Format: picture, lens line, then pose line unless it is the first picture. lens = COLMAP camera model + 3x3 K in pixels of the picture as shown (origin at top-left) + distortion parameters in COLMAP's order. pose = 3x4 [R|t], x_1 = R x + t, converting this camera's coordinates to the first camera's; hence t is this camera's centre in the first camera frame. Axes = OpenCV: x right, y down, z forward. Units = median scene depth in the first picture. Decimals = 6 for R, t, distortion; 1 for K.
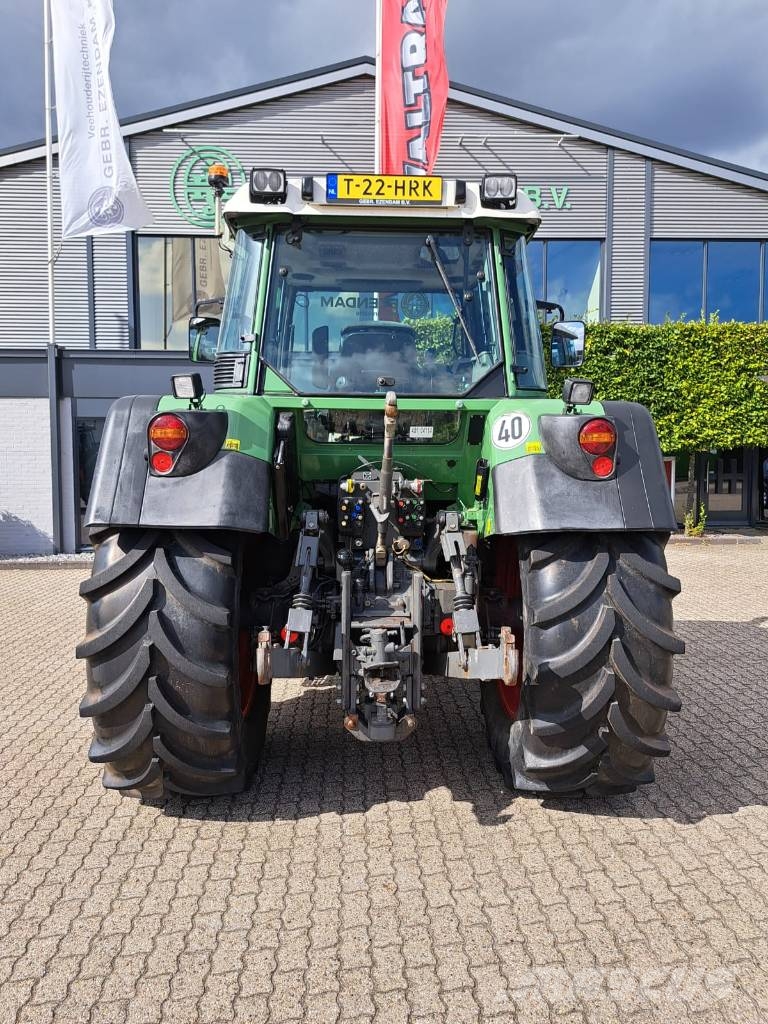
lens RADIAL K [[736.5, 0, 381.1], [0, 736.5, 497.6], [0, 0, 1]] dist [0.045384, -0.037894]
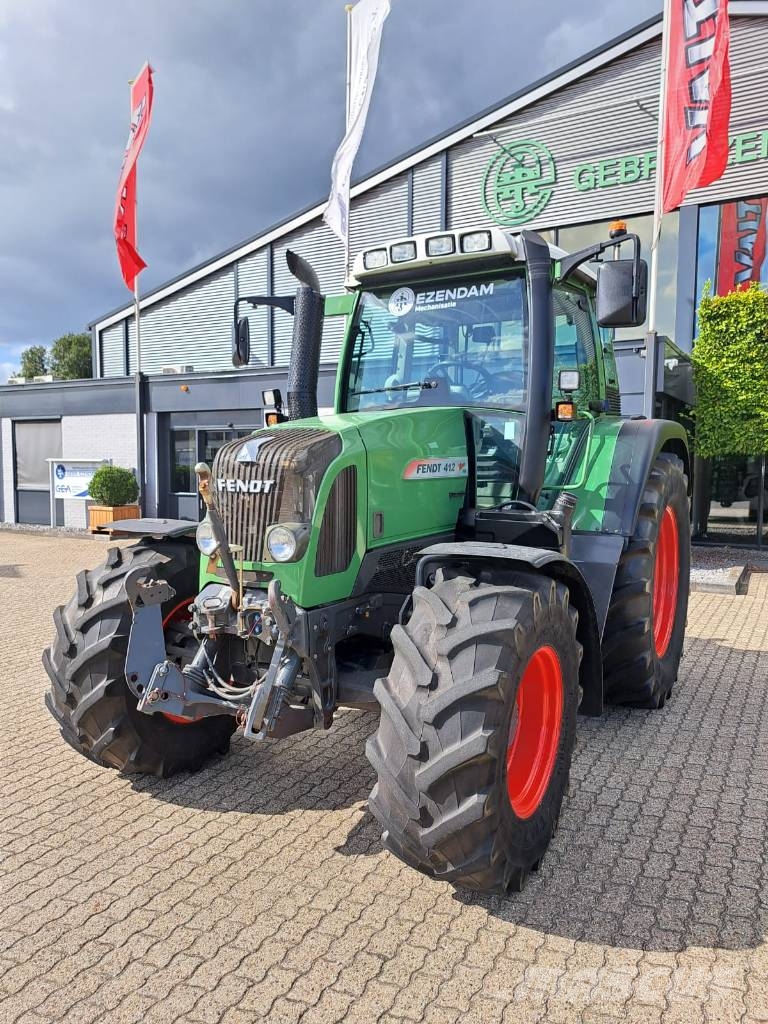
lens RADIAL K [[736.5, 0, 385.1], [0, 736.5, 513.8], [0, 0, 1]] dist [0.045384, -0.037894]
pose [[0.848880, 0.044322, -0.526724, 0.609637], [-0.034060, 0.998994, 0.029171, -0.021043], [0.527487, -0.006823, 0.849536, 0.282787]]
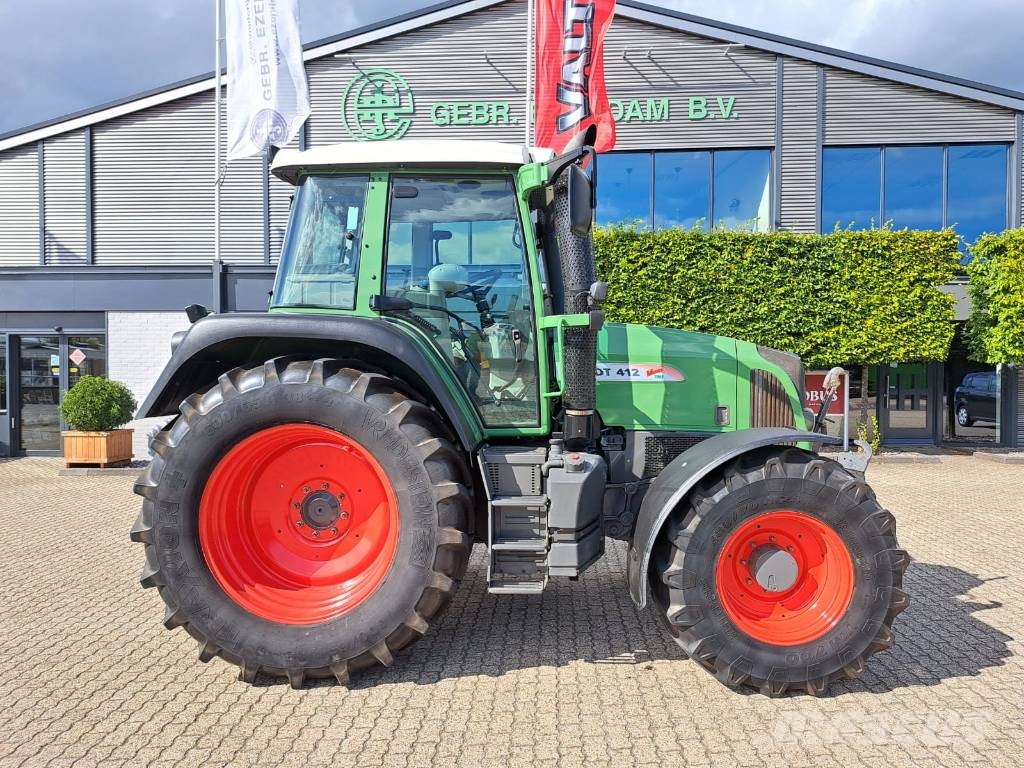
lens RADIAL K [[736.5, 0, 513.3], [0, 736.5, 384.0], [0, 0, 1]] dist [0.045384, -0.037894]
pose [[0.995185, 0.005510, -0.097859, 0.231771], [-0.009040, 0.999323, -0.035659, 0.001781], [0.097596, 0.036372, 0.994561, 0.024309]]
